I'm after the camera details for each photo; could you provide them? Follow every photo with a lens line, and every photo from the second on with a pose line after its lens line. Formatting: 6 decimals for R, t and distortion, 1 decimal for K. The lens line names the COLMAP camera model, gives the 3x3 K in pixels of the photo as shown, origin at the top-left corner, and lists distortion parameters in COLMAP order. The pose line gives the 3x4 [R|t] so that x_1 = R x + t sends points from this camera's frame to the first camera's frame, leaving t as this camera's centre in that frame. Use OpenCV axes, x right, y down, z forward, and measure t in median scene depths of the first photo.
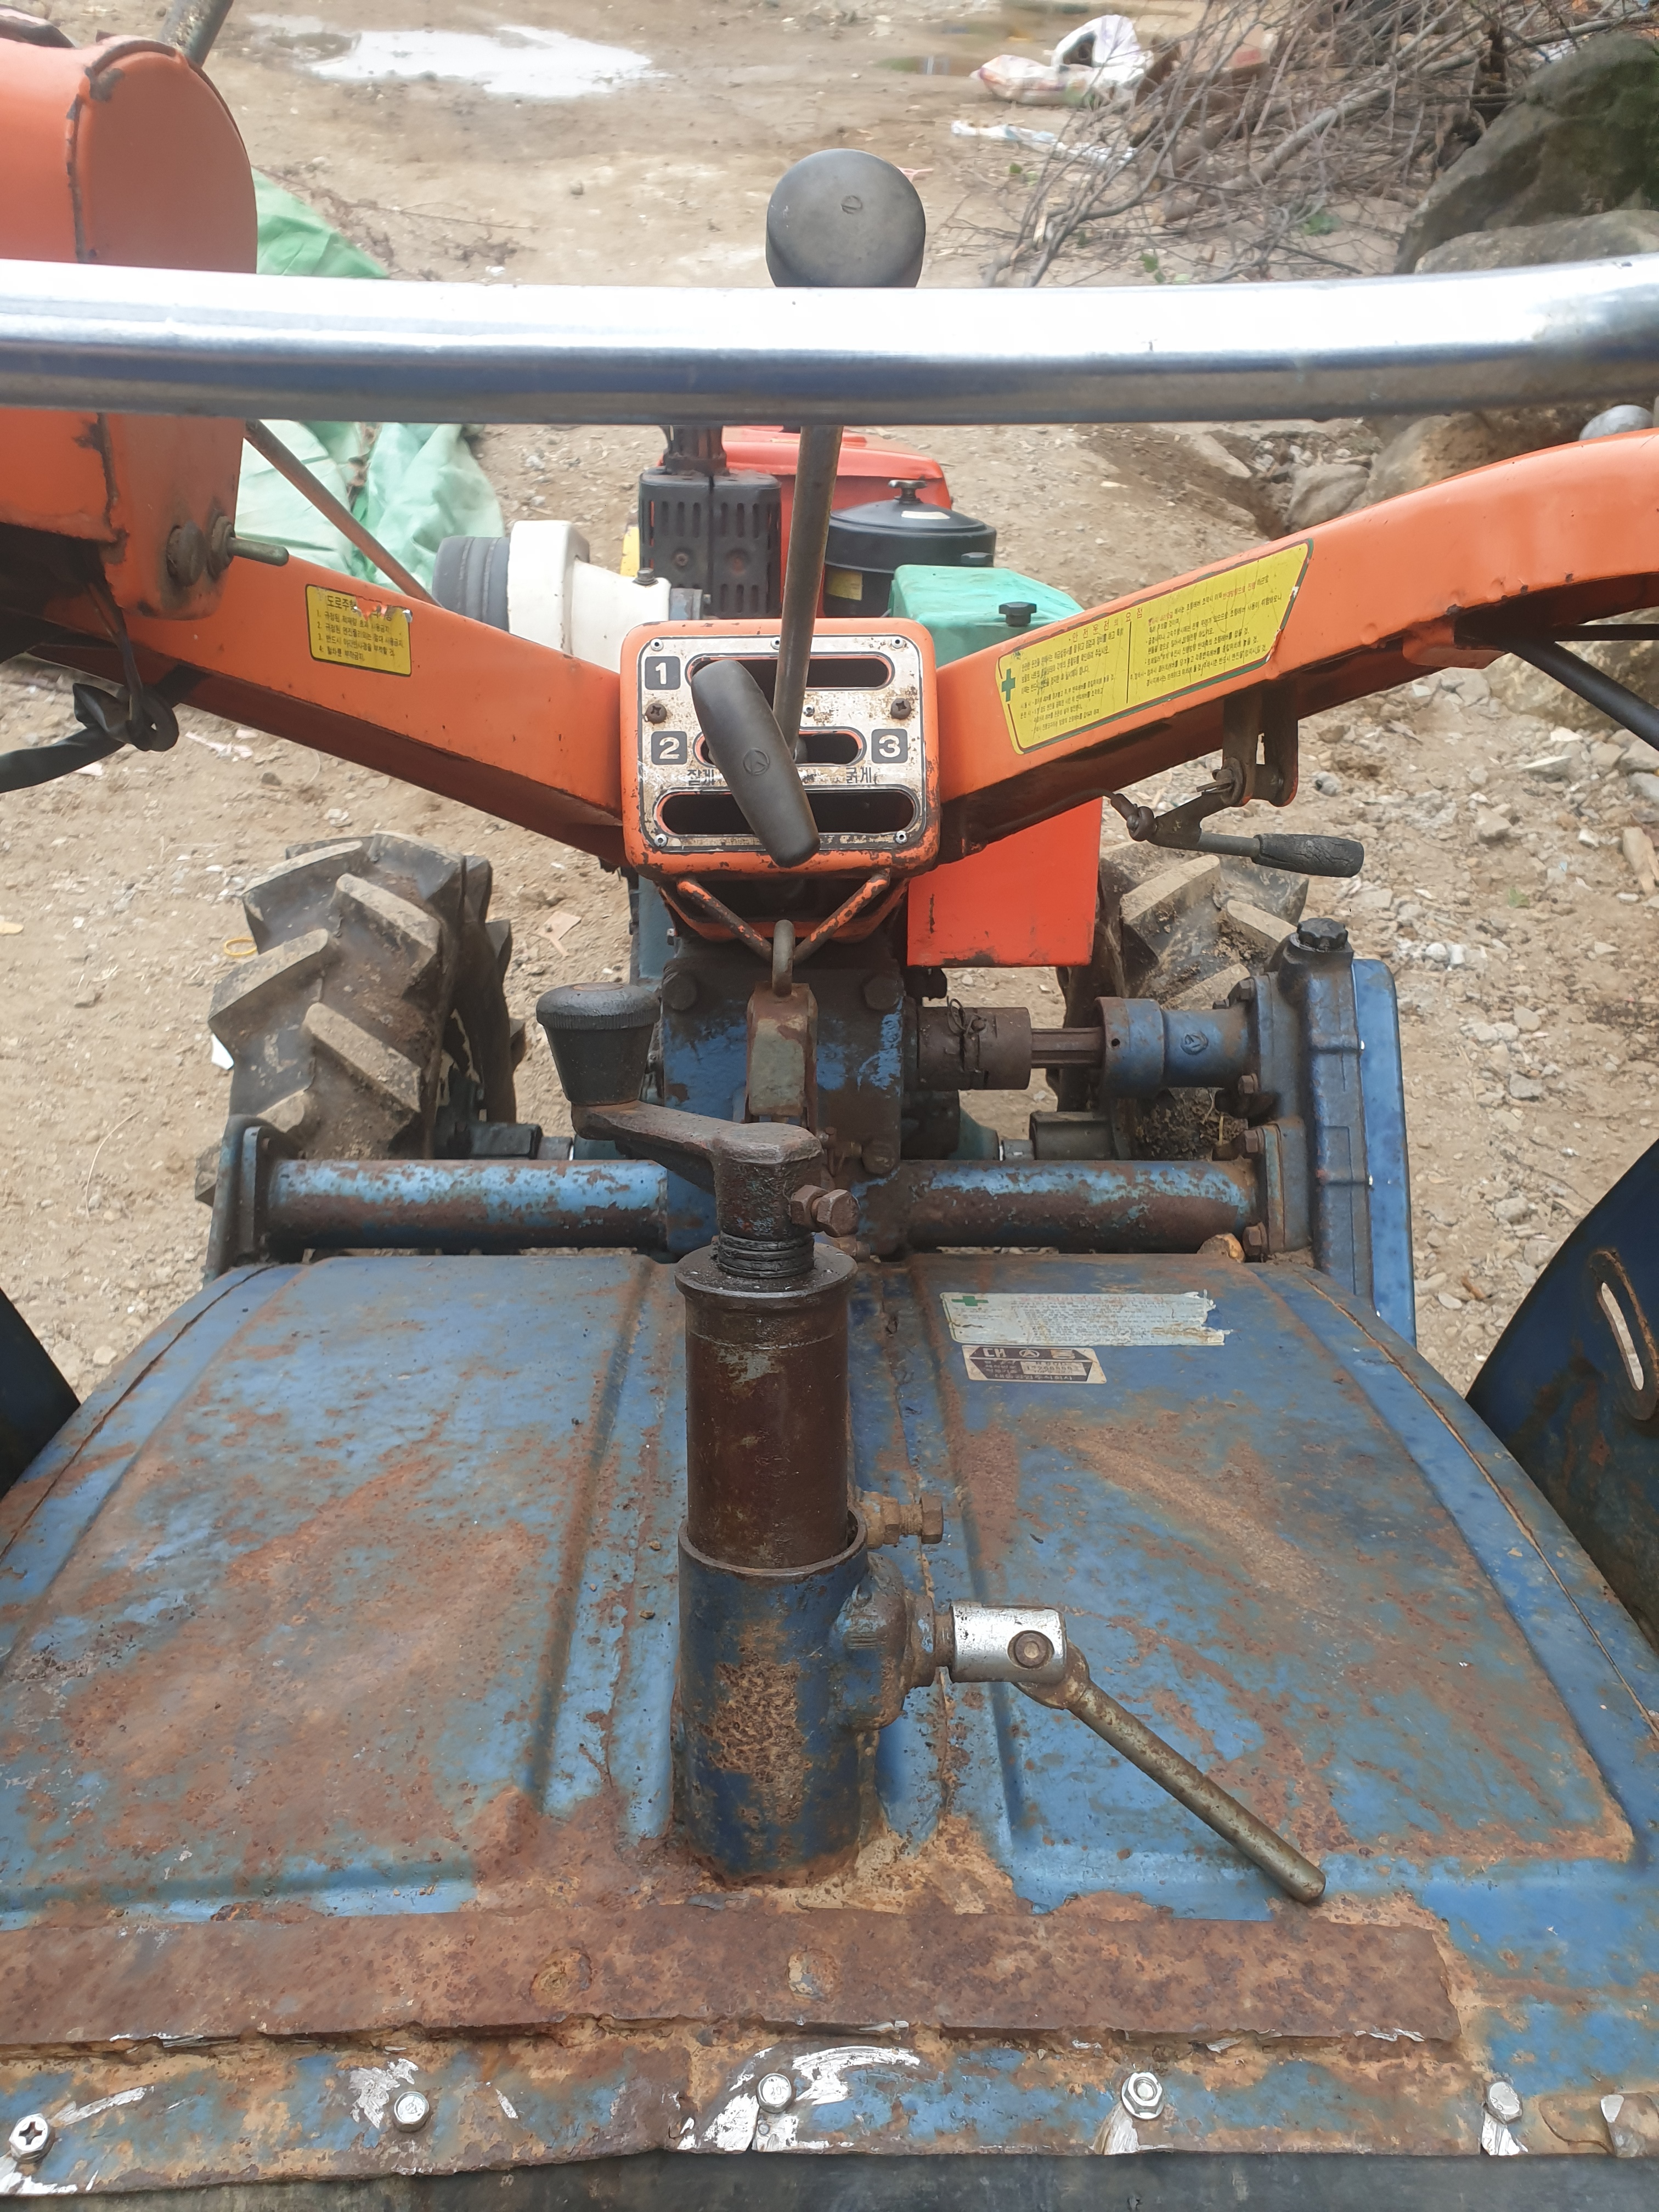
lens RADIAL K [[1711.4, 0, 877.3], [0, 1711.4, 1093.8], [0, 0, 1]] dist [0.025339, -0.005087]
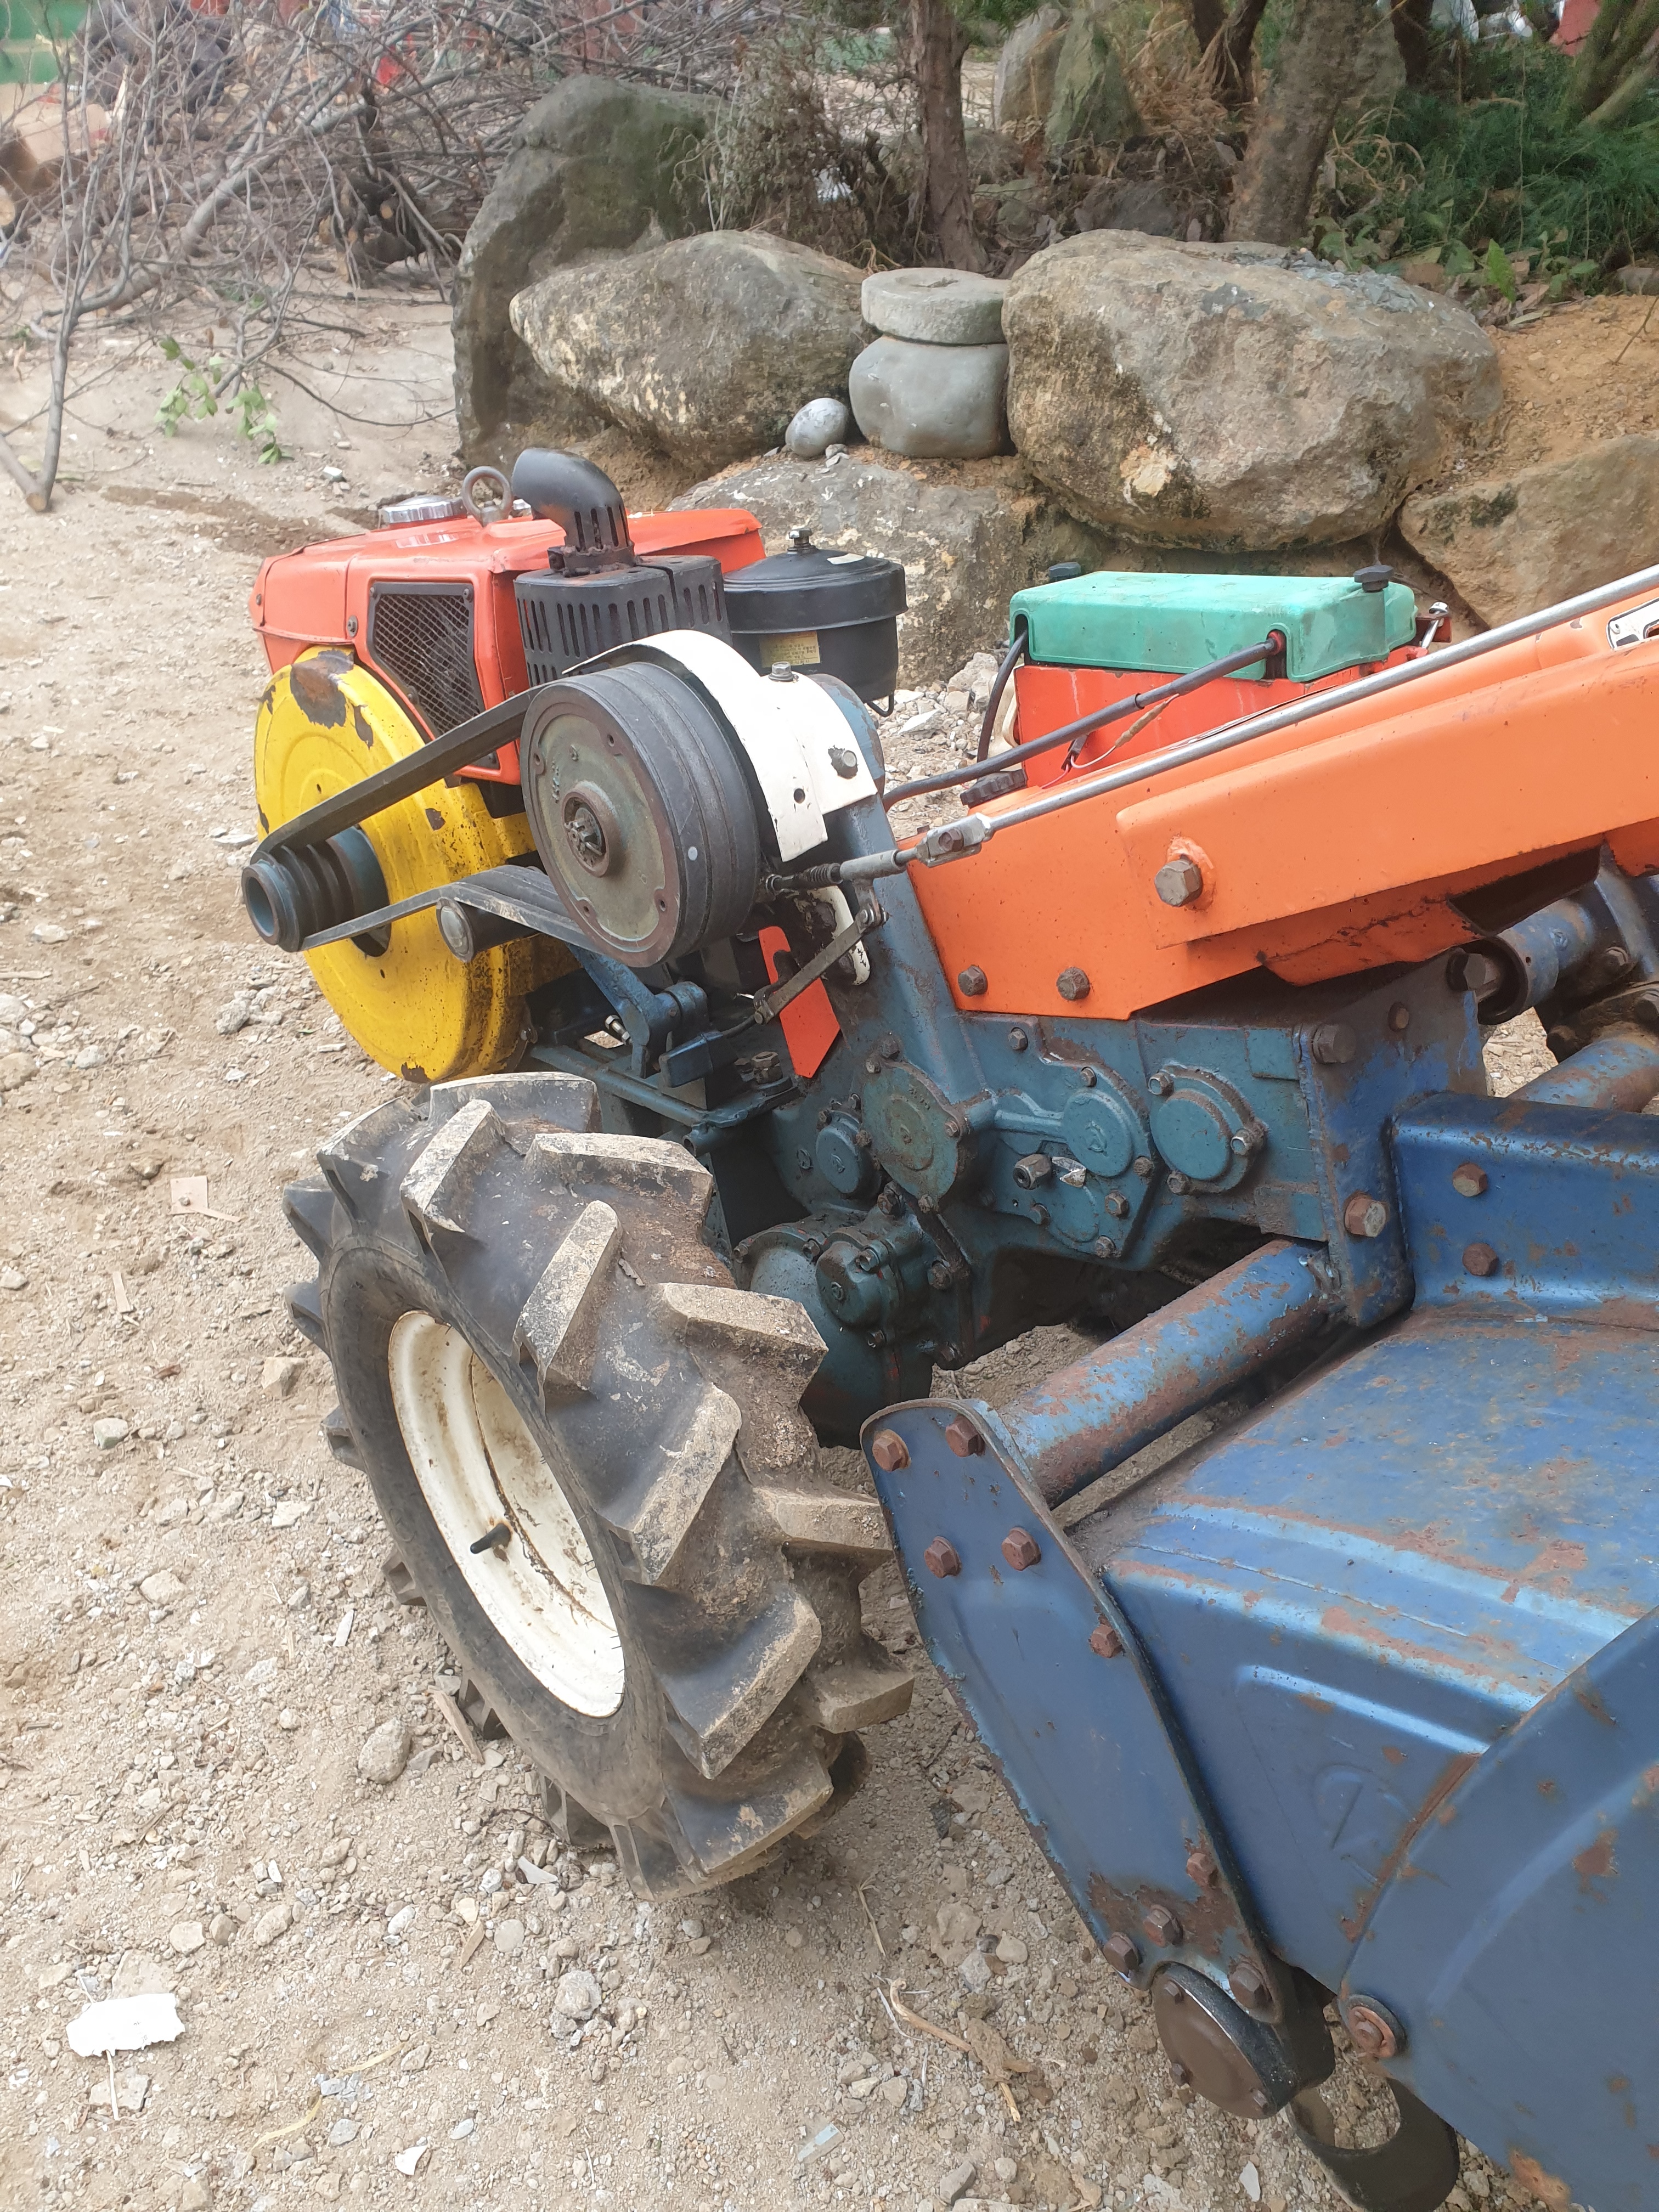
lens RADIAL K [[1711.4, 0, 830.3], [0, 1711.4, 1110.6], [0, 0, 1]] dist [0.025339, -0.005087]
pose [[0.785521, -0.363476, 0.500841, -0.252812], [0.377020, 0.922877, 0.078441, -0.063368], [-0.490726, 0.127210, 0.861977, 0.111377]]
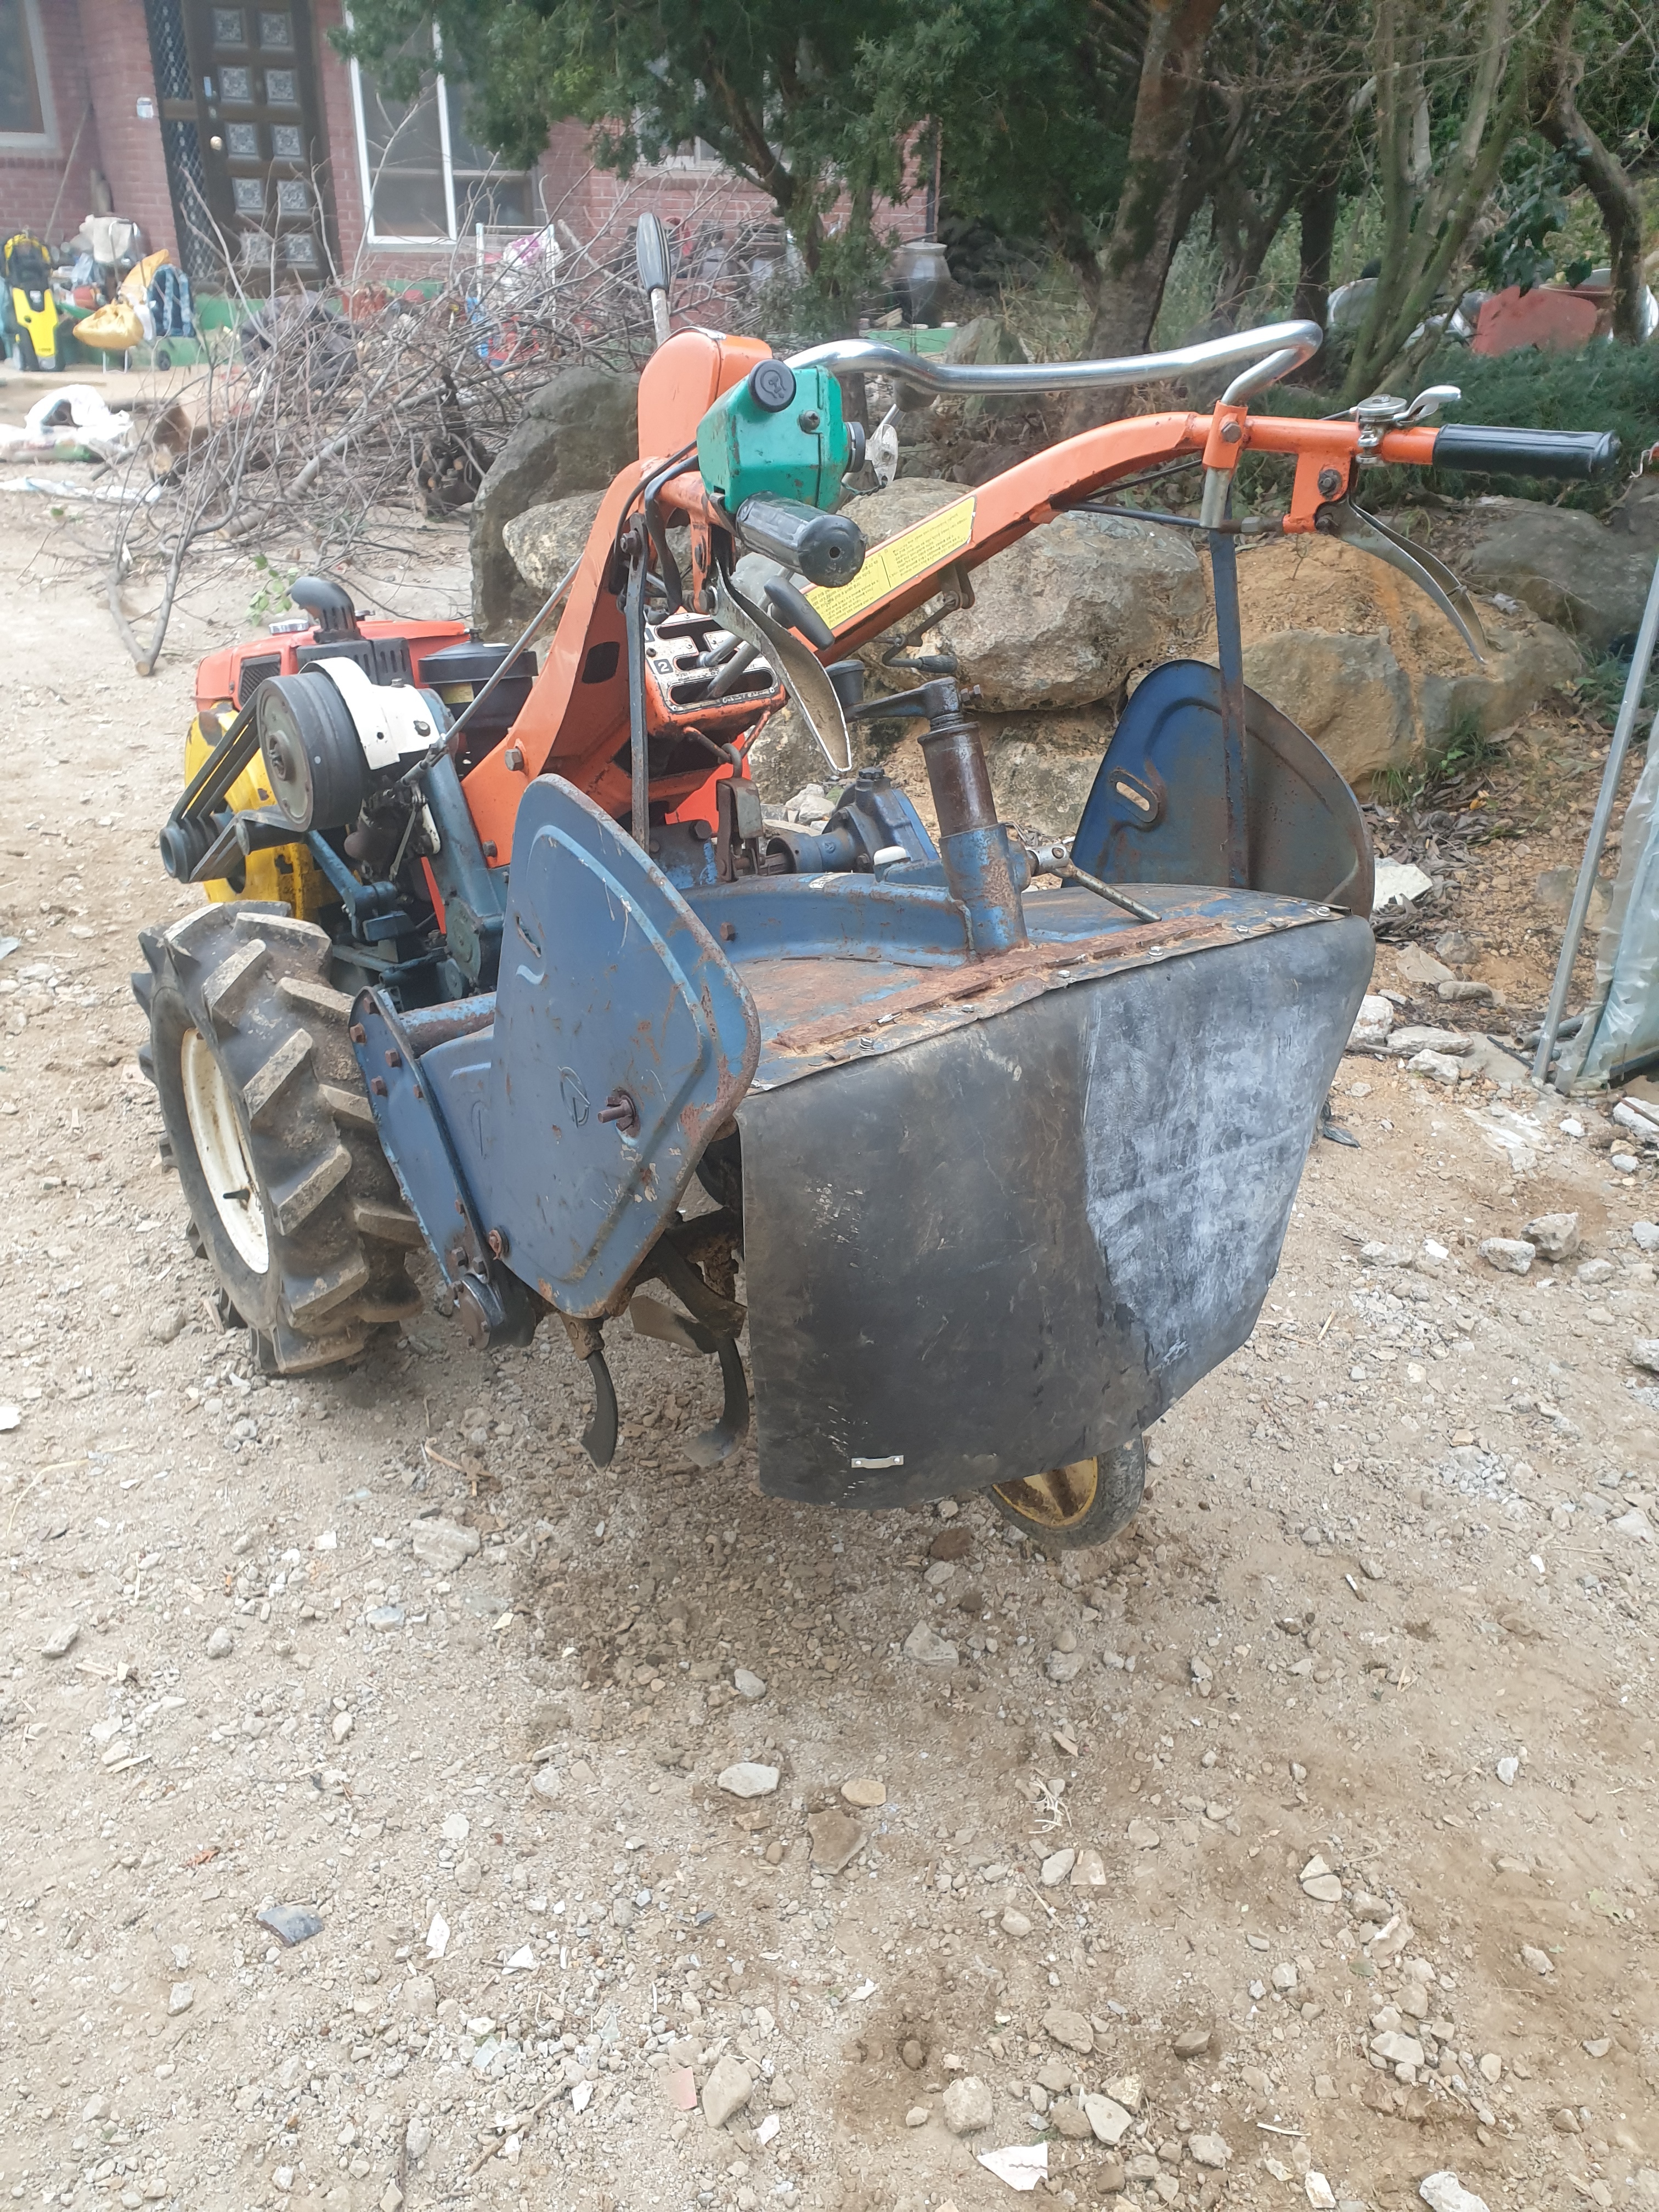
lens RADIAL K [[1711.4, 0, 809.4], [0, 1711.4, 1108.7], [0, 0, 1]] dist [0.025339, -0.005087]
pose [[0.839182, -0.265134, 0.474844, -0.274000], [0.335751, 0.939433, -0.068824, 0.125256], [-0.427837, 0.217185, 0.877375, -0.194691]]
